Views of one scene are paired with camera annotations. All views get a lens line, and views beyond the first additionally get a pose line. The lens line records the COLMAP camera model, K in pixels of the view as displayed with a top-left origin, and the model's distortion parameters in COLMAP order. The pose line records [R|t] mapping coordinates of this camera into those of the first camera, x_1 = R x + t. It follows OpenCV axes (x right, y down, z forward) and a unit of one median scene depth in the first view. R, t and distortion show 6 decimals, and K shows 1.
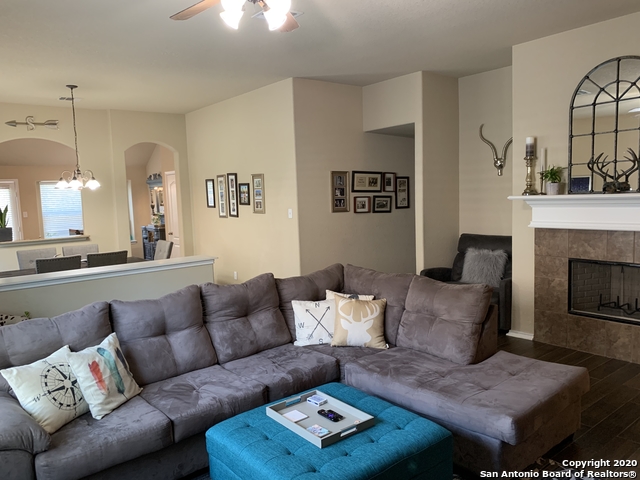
lens RADIAL K [[484.5, 0, 320.0], [0, 484.5, 240.0], [0, 0, 1]] dist [0.027104, -0.001925]
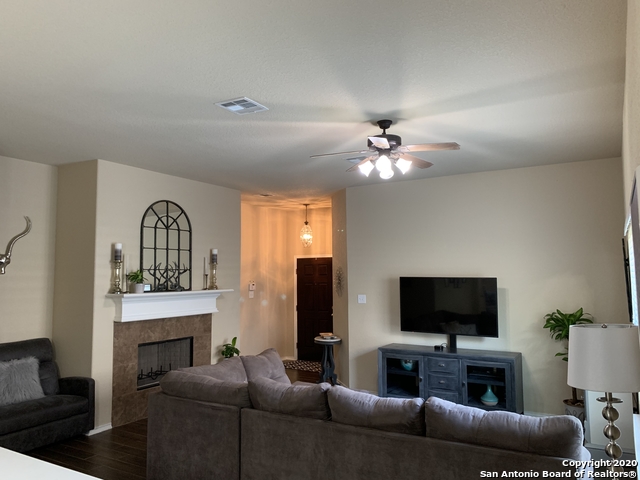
lens RADIAL K [[484.5, 0, 320.0], [0, 484.5, 240.0], [0, 0, 1]] dist [0.027104, -0.001925]
pose [[-0.335027, 0.101742, 0.936699, -0.815209], [0.098076, 0.992518, -0.072727, -0.088730], [-0.937090, 0.067502, -0.342498, 0.957672]]
